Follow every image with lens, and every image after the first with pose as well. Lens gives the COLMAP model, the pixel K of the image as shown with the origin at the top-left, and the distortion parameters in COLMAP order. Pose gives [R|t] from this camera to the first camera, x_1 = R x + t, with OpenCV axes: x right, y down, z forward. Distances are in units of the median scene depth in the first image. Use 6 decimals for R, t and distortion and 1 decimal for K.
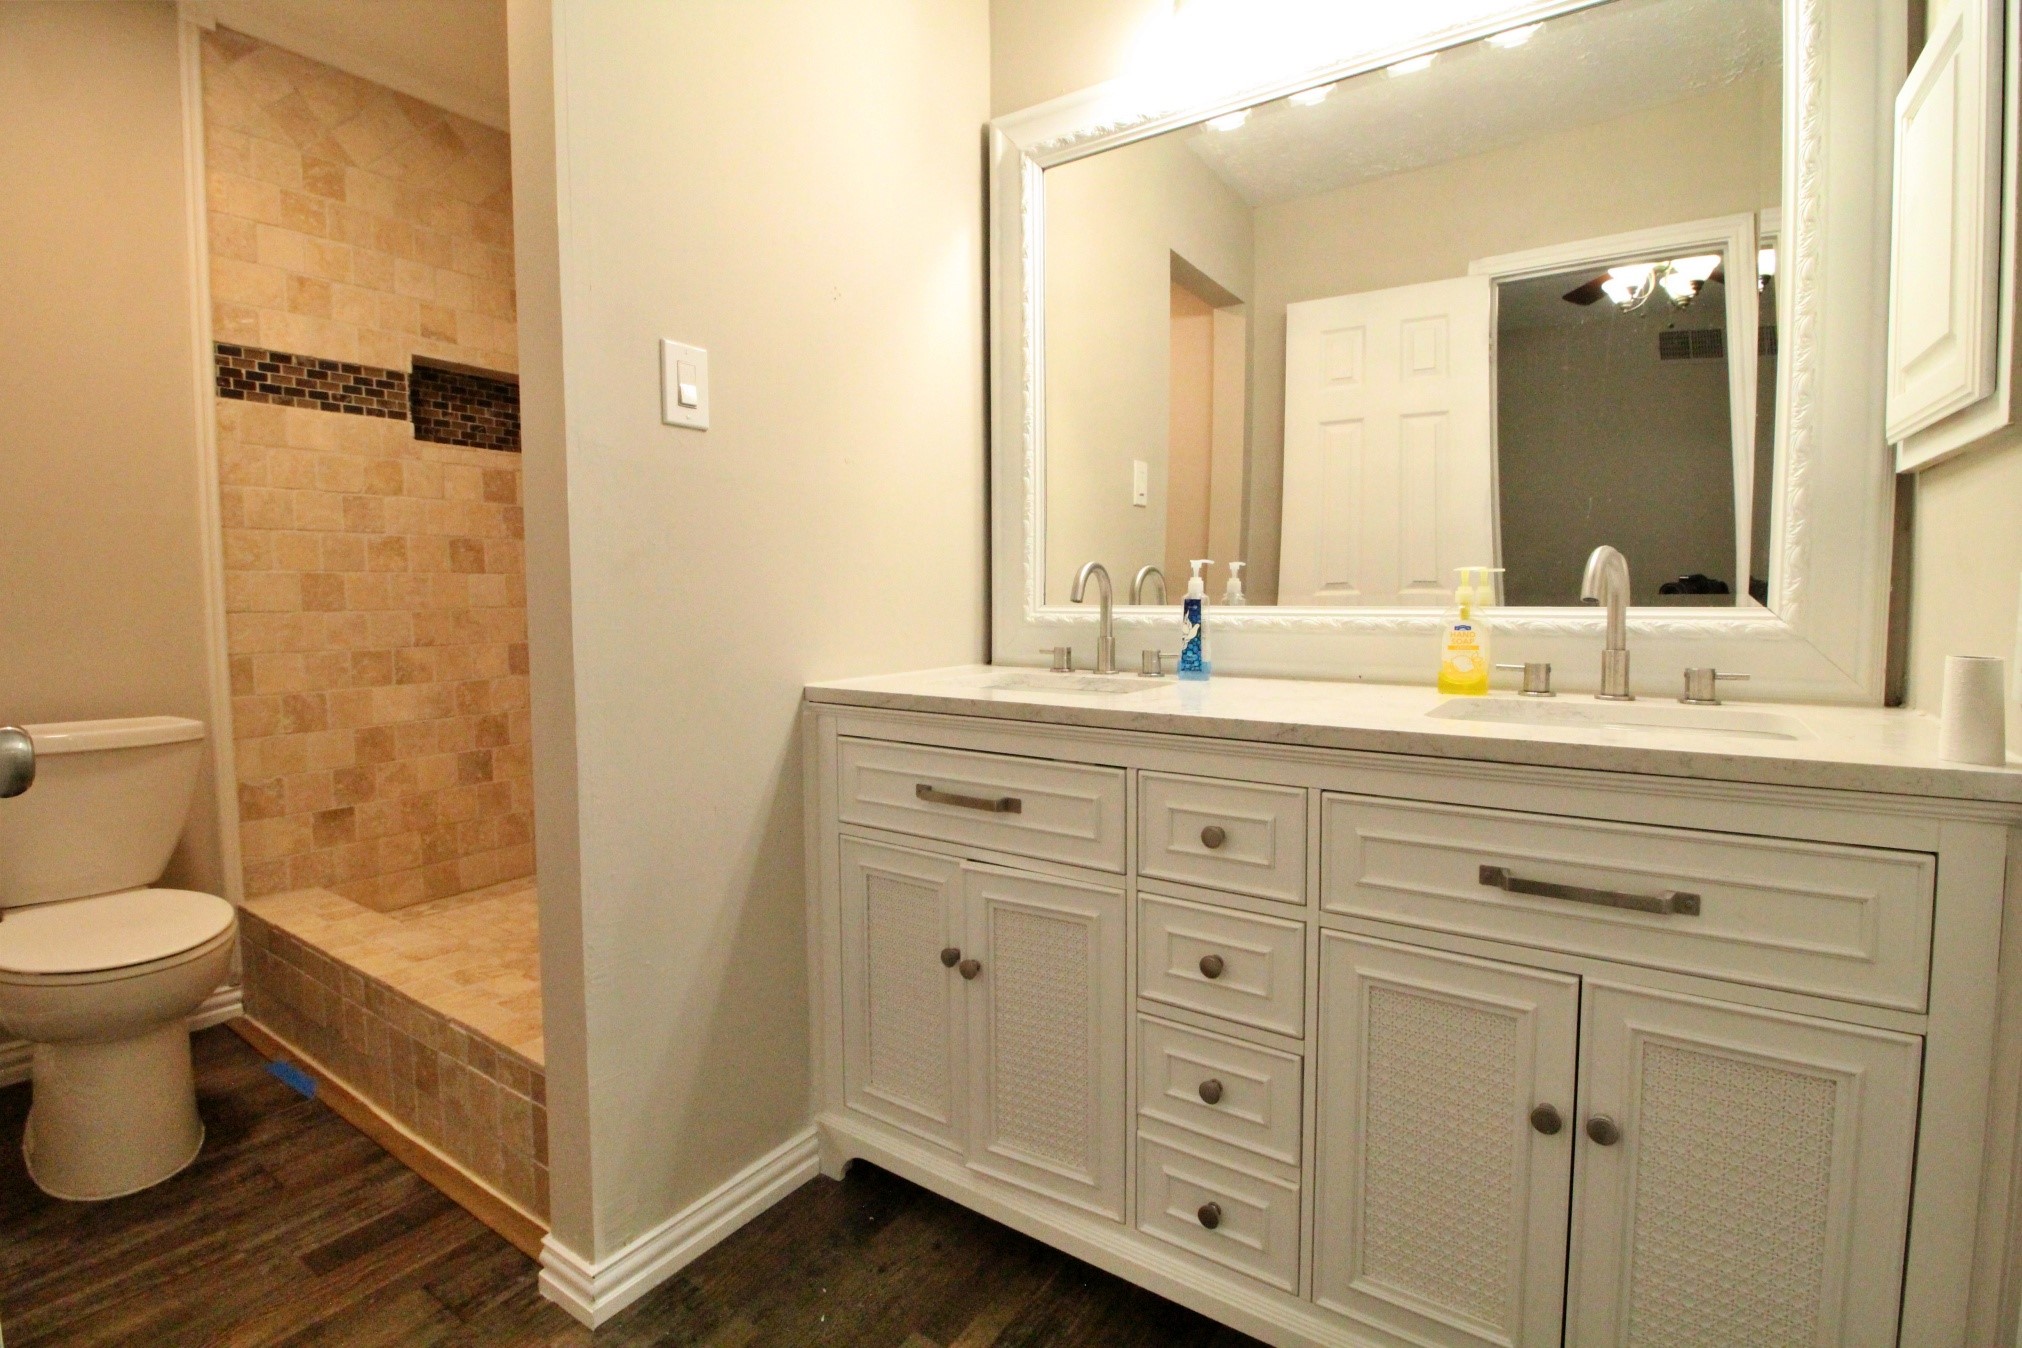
lens RADIAL K [[929.6, 0, 1012.9], [0, 929.6, 646.0], [0, 0, 1]] dist [-0.000867, -0.000433]
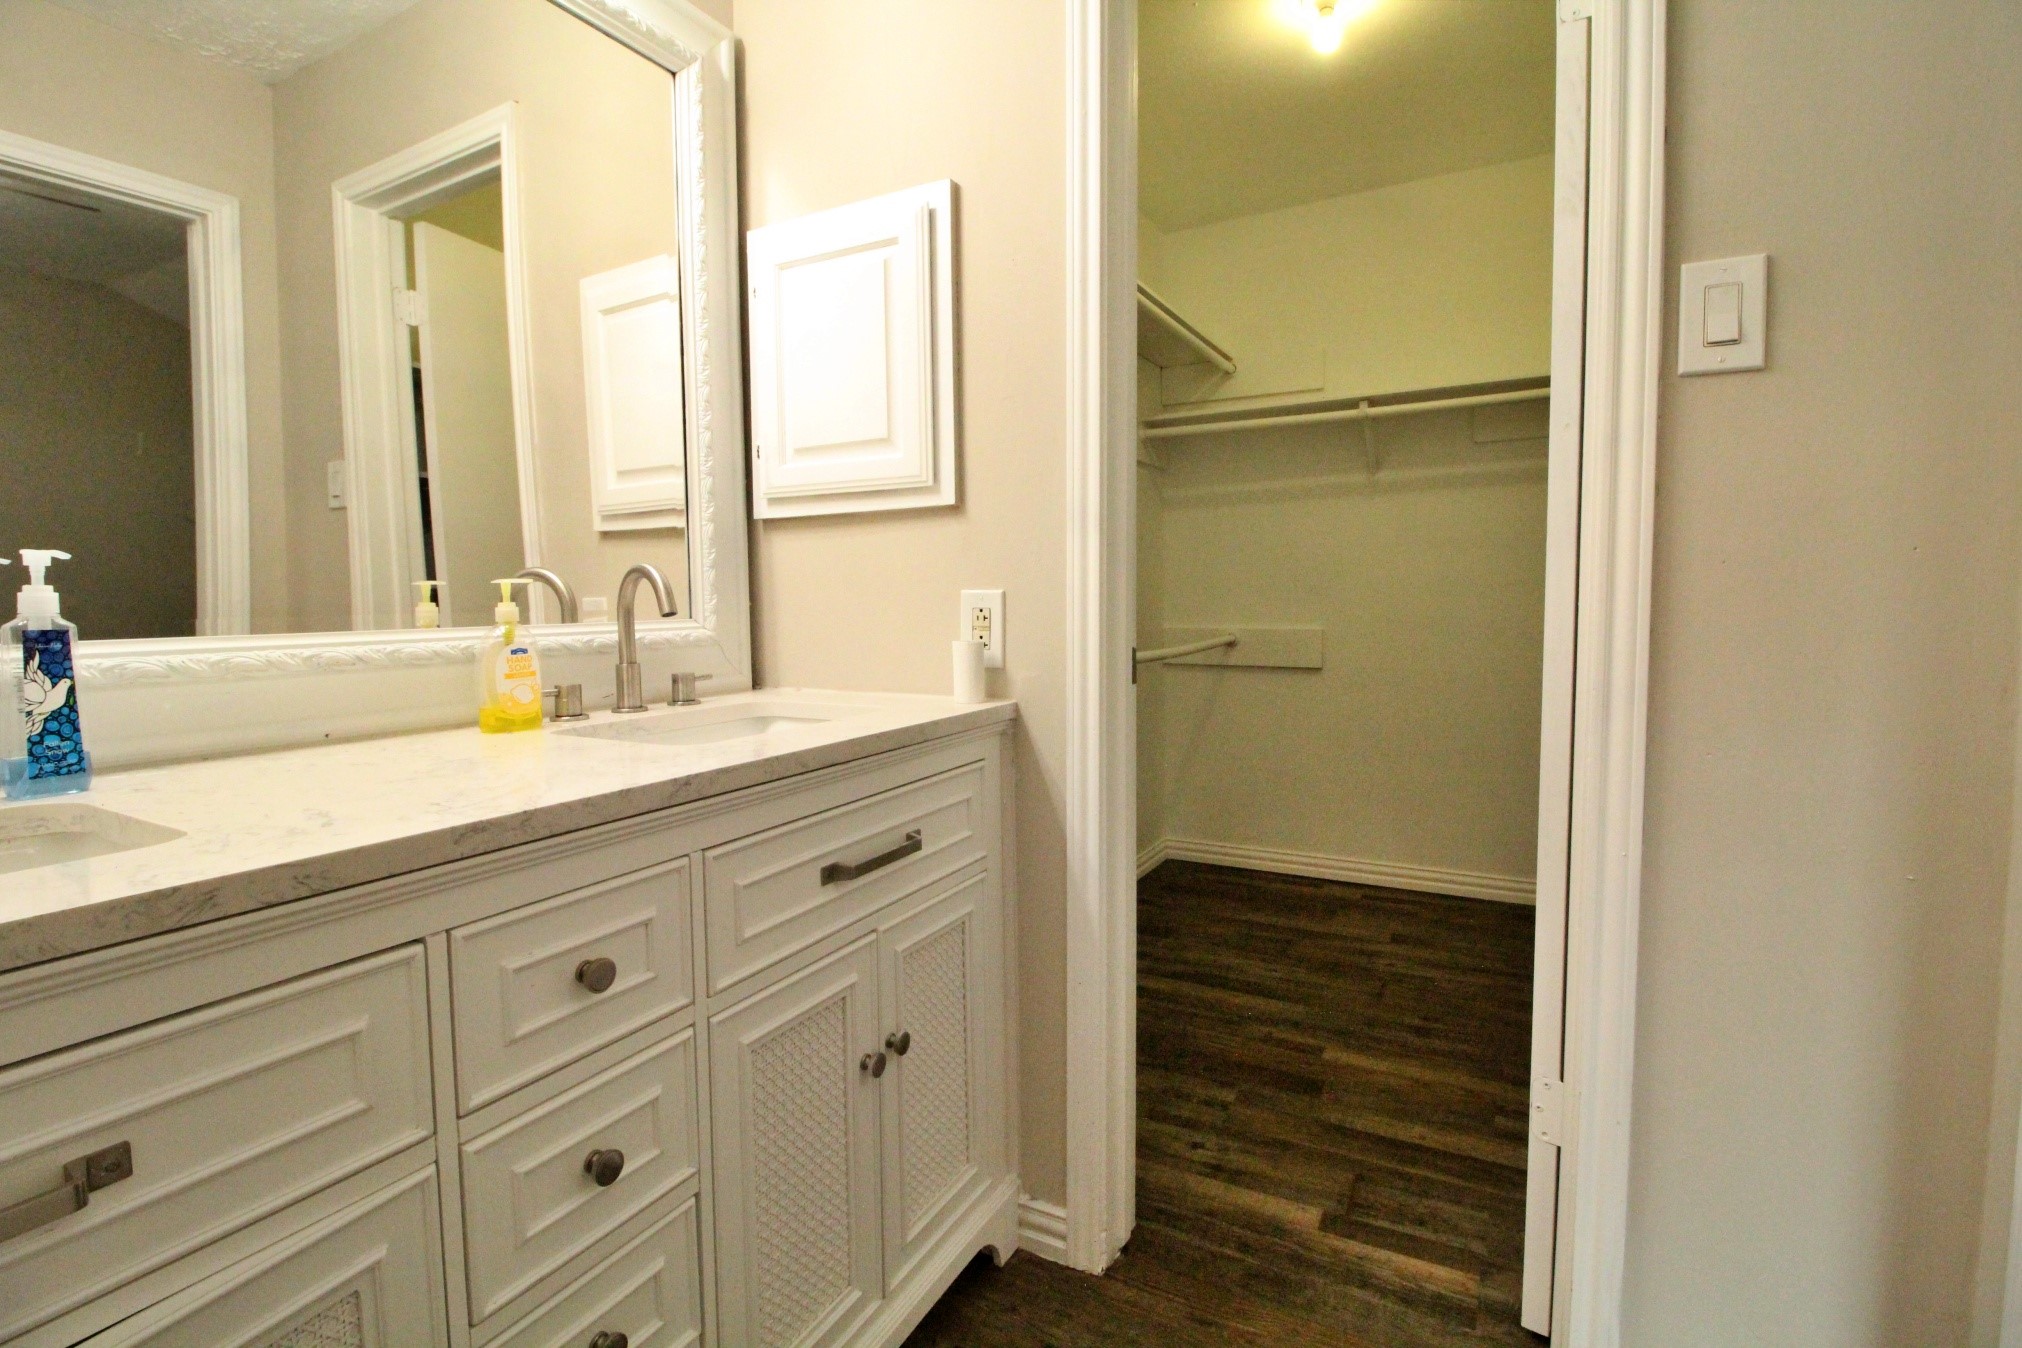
lens RADIAL K [[929.6, 0, 1012.9], [0, 929.6, 646.0], [0, 0, 1]] dist [-0.000867, -0.000433]
pose [[-0.087842, -0.045393, 0.995100, -0.434680], [0.070813, 0.996149, 0.051692, -0.040174], [-0.993614, 0.075007, -0.084289, 0.697913]]
